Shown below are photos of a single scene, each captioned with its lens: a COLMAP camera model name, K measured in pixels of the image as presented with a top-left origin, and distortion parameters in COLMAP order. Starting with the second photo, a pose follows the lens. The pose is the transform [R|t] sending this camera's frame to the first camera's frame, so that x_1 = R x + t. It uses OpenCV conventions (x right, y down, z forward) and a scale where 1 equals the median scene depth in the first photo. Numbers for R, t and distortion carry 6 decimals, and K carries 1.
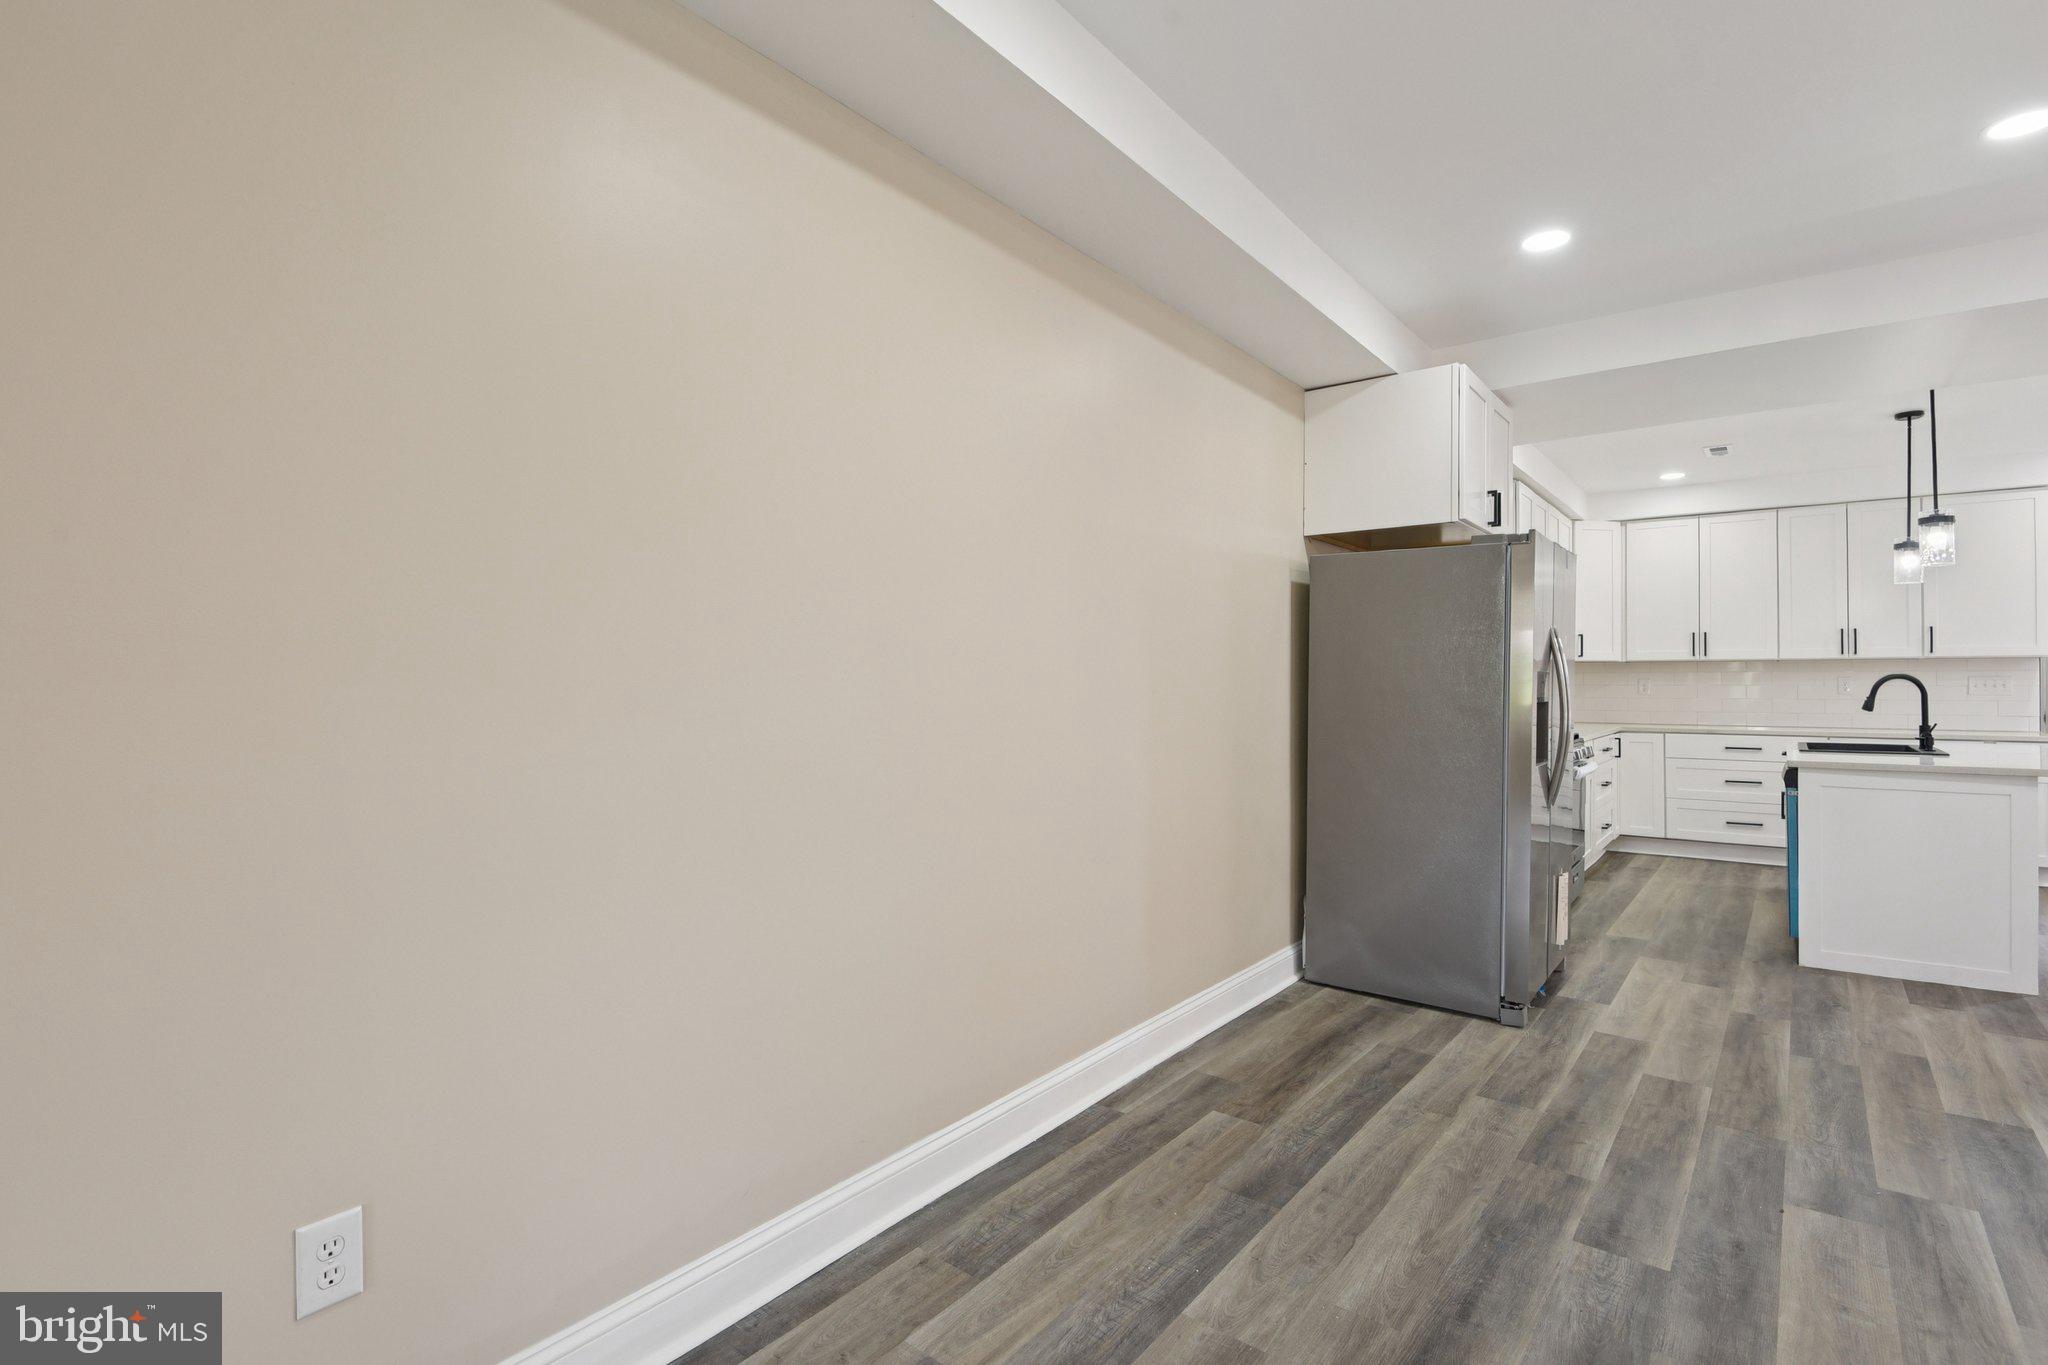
lens RADIAL K [[991.1, 0, 1019.5], [0, 991.1, 672.8], [0, 0, 1]] dist [0.025909, -0.020224]
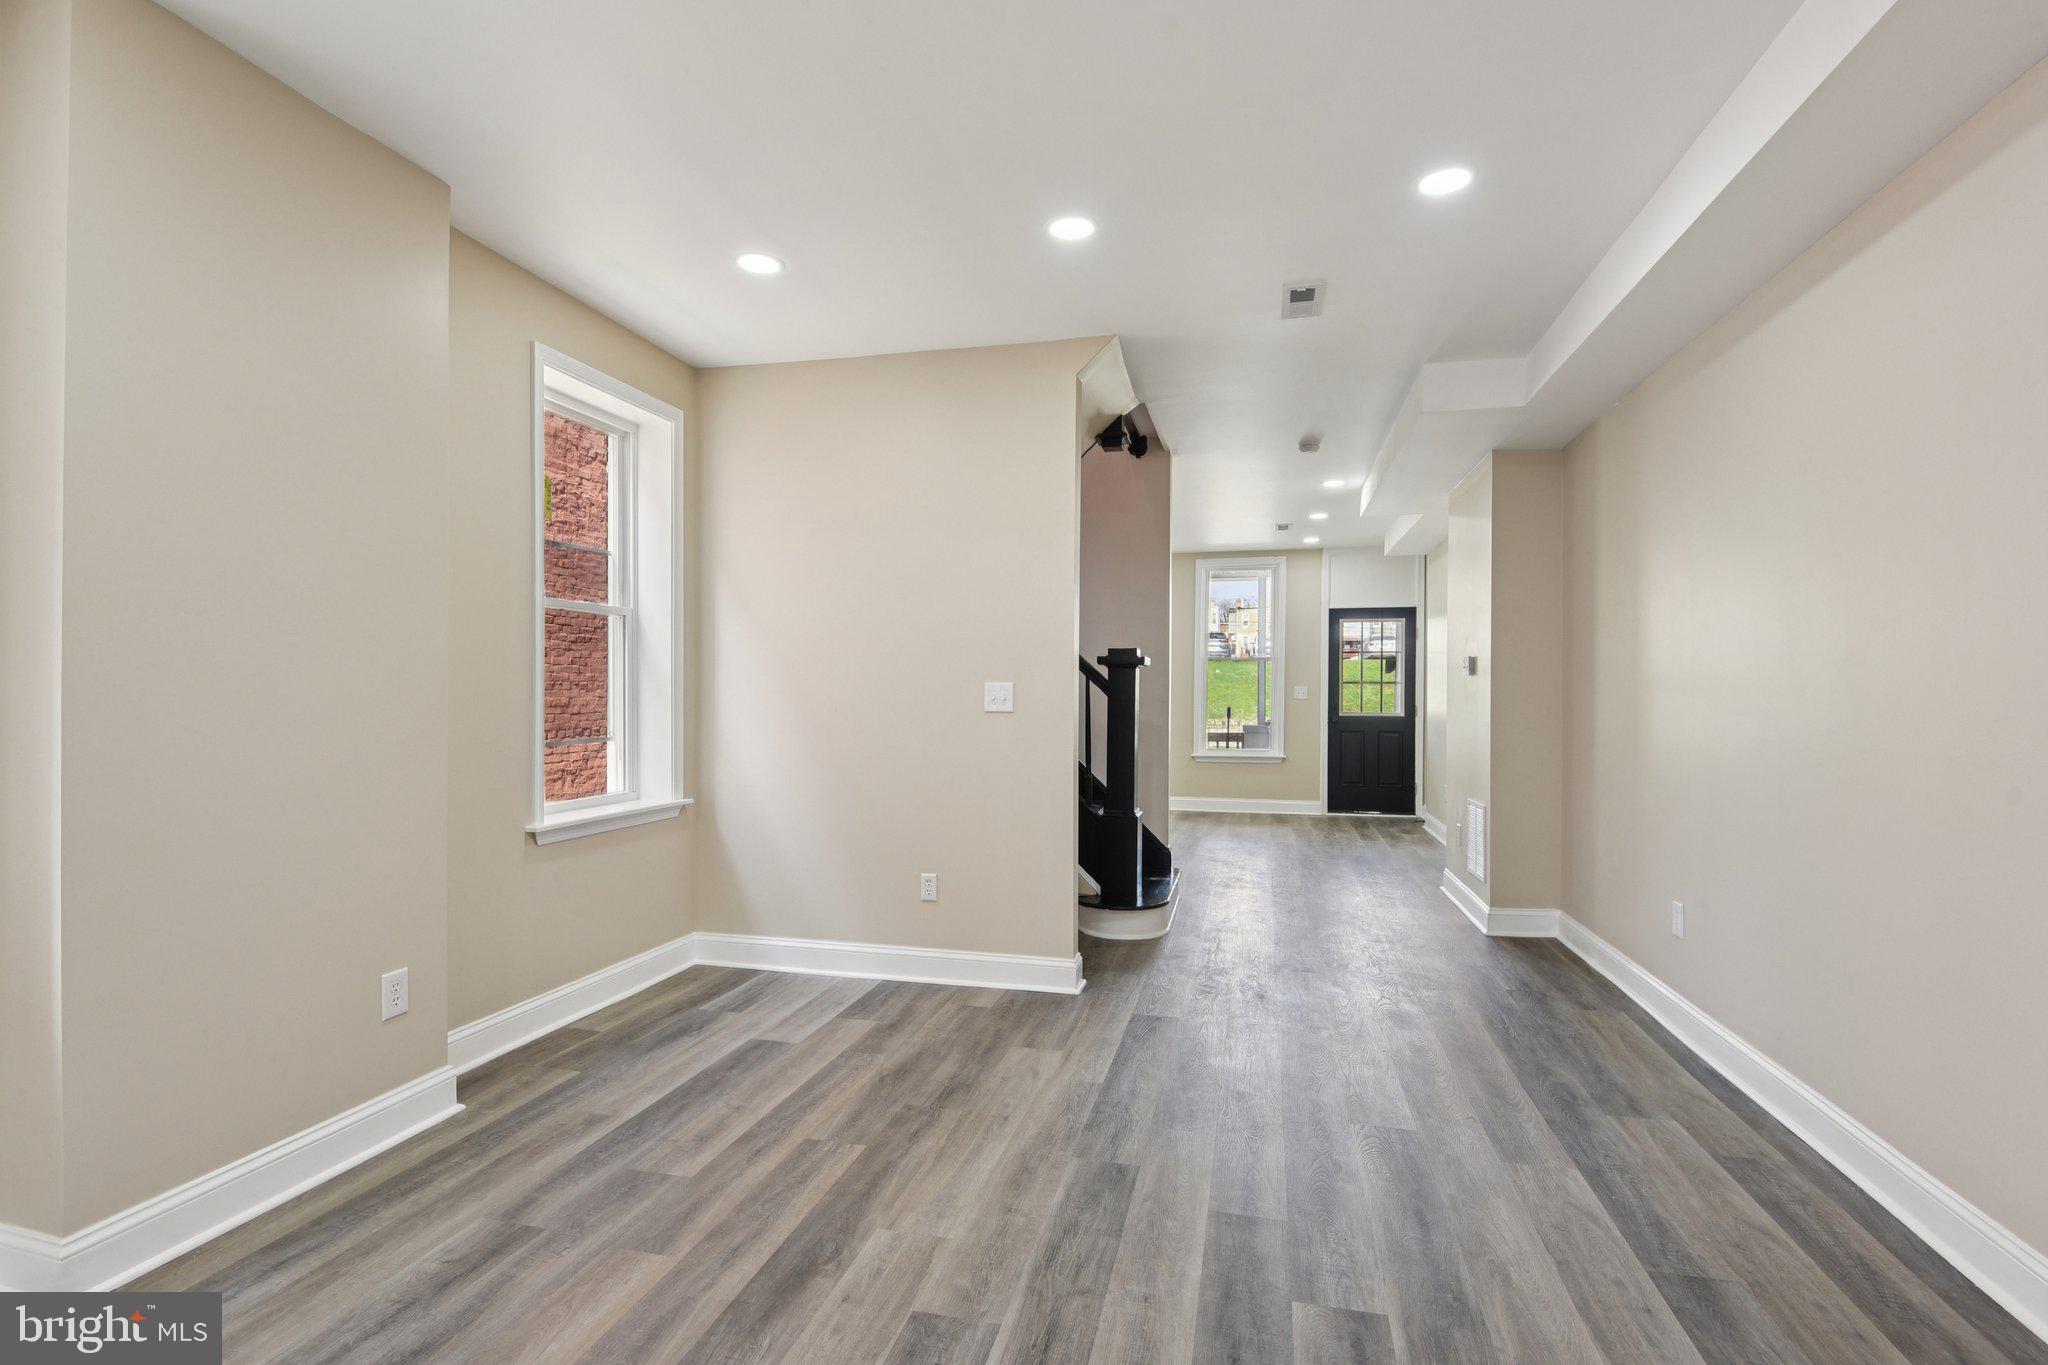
lens RADIAL K [[970.2, 0, 1024.2], [0, 970.2, 697.2], [0, 0, 1]] dist [0.024851, -0.019282]
pose [[-0.910814, -0.004295, -0.412795, 0.876807], [-0.003301, 0.999990, -0.003123, 0.012221], [0.412804, -0.001482, -0.910819, 1.202349]]
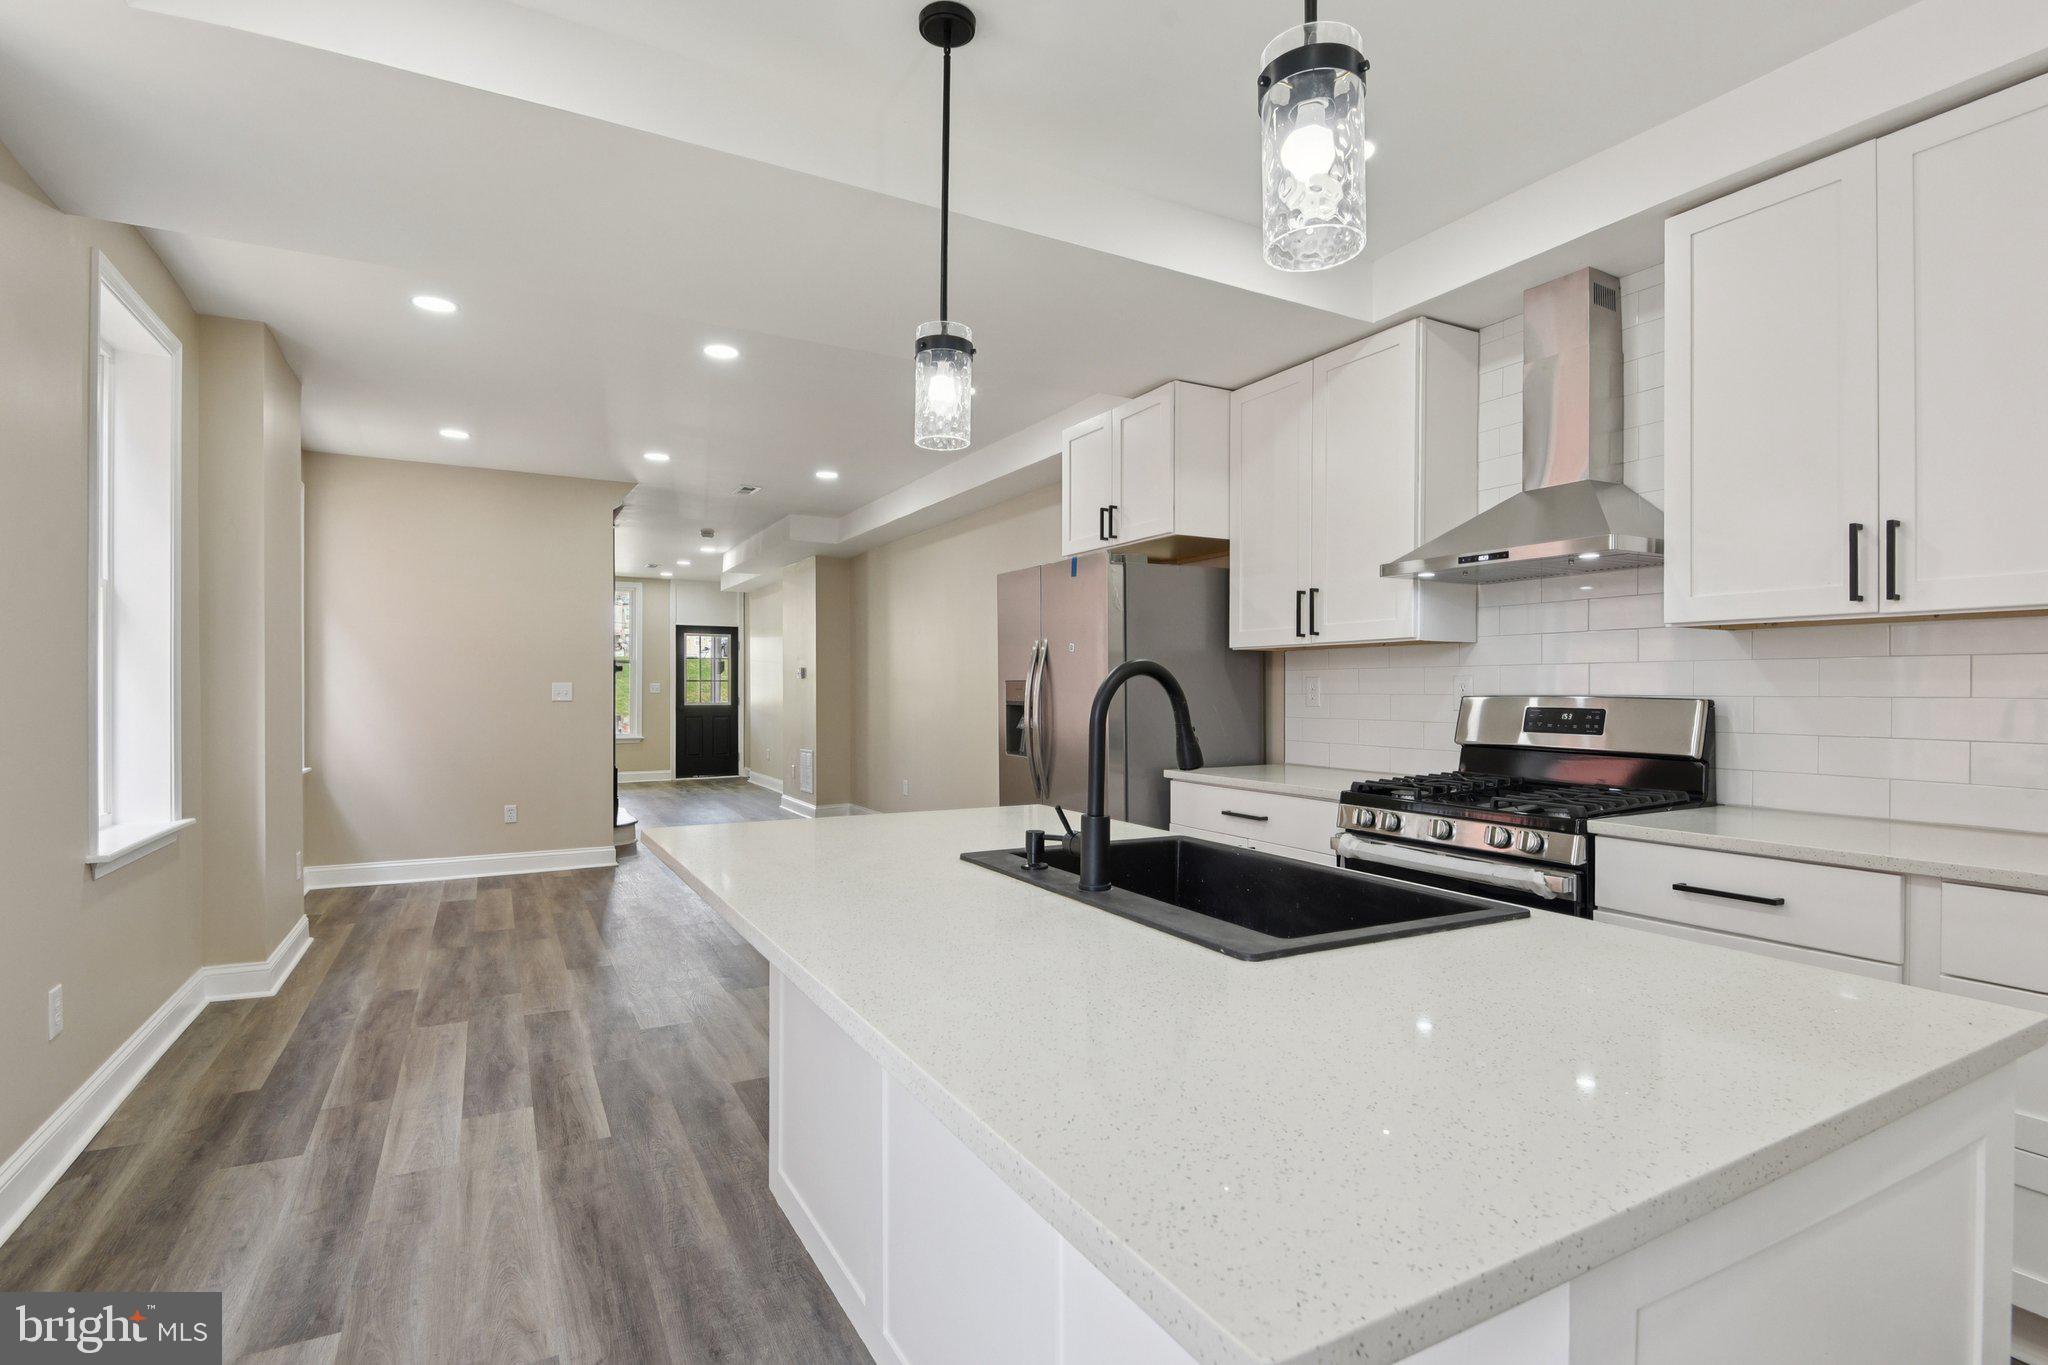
lens RADIAL K [[971.0, 0, 1026.9], [0, 971.0, 684.1], [0, 0, 1]] dist [0.025036, -0.019271]
pose [[-0.392272, -0.006987, -0.919823, 1.968247], [0.006764, 0.999922, -0.010480, 0.020858], [0.919824, -0.010333, -0.392194, 1.790596]]
